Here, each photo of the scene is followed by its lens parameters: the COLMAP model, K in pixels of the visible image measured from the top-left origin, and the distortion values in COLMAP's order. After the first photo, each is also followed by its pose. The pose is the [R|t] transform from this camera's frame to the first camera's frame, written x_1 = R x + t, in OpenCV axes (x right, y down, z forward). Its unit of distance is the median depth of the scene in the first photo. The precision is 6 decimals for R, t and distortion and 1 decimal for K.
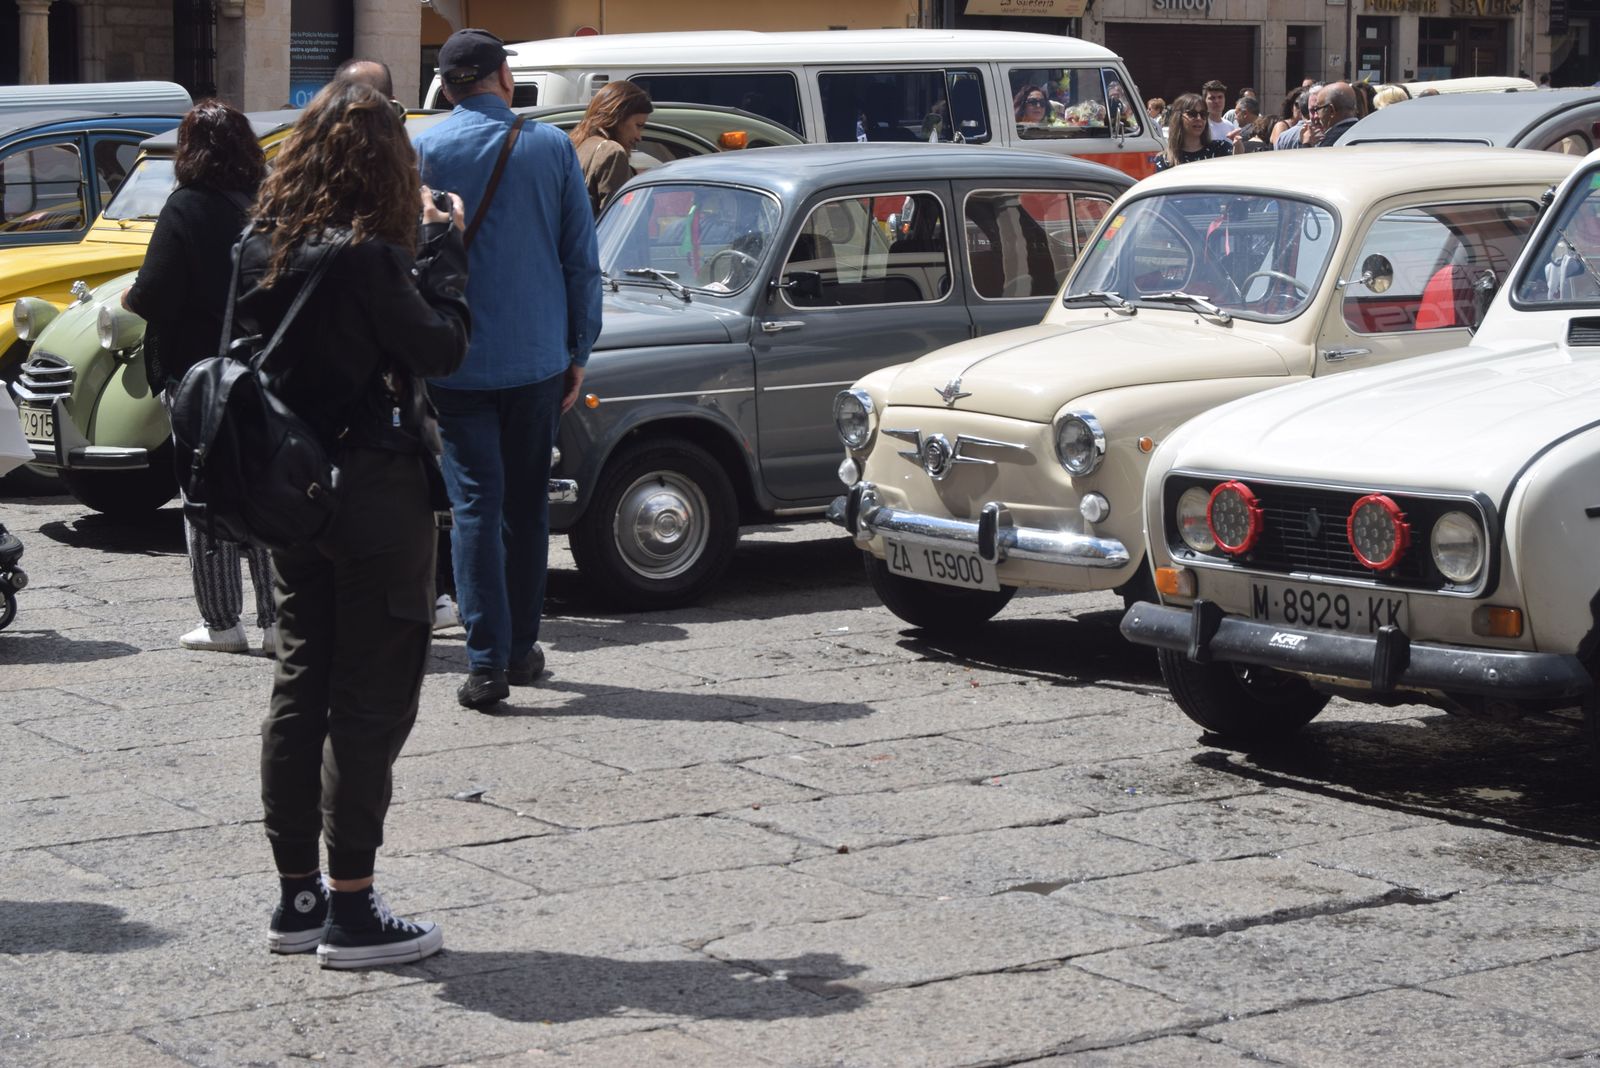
lens RADIAL K [[3626.7, 0, 800.0], [0, 3626.7, 534.0], [0, 0, 1]] dist [-0.046934, 0.099397]
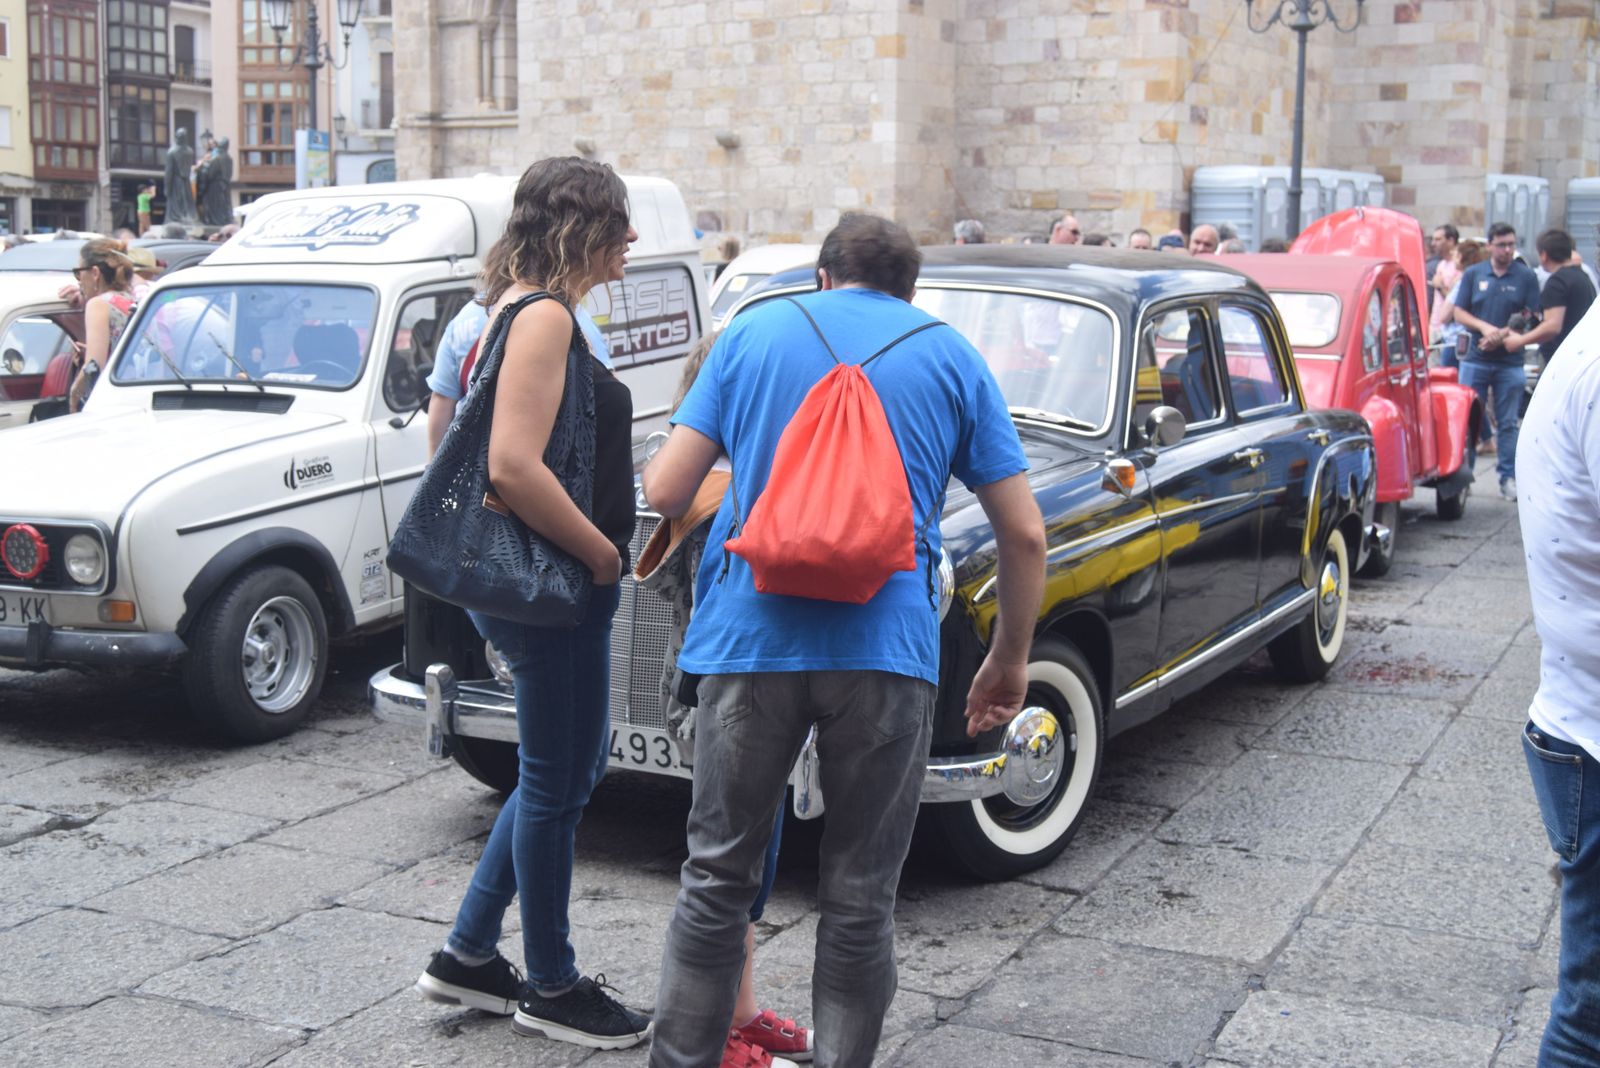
lens RADIAL K [[1987.8, 0, 800.0], [0, 1987.8, 534.0], [0, 0, 1]] dist [-0.036804, -0.031428]
pose [[0.859902, -0.054763, 0.507514, 0.032186], [0.043155, 0.998468, 0.034620, -0.021120], [-0.508632, -0.007868, 0.860948, 0.202084]]
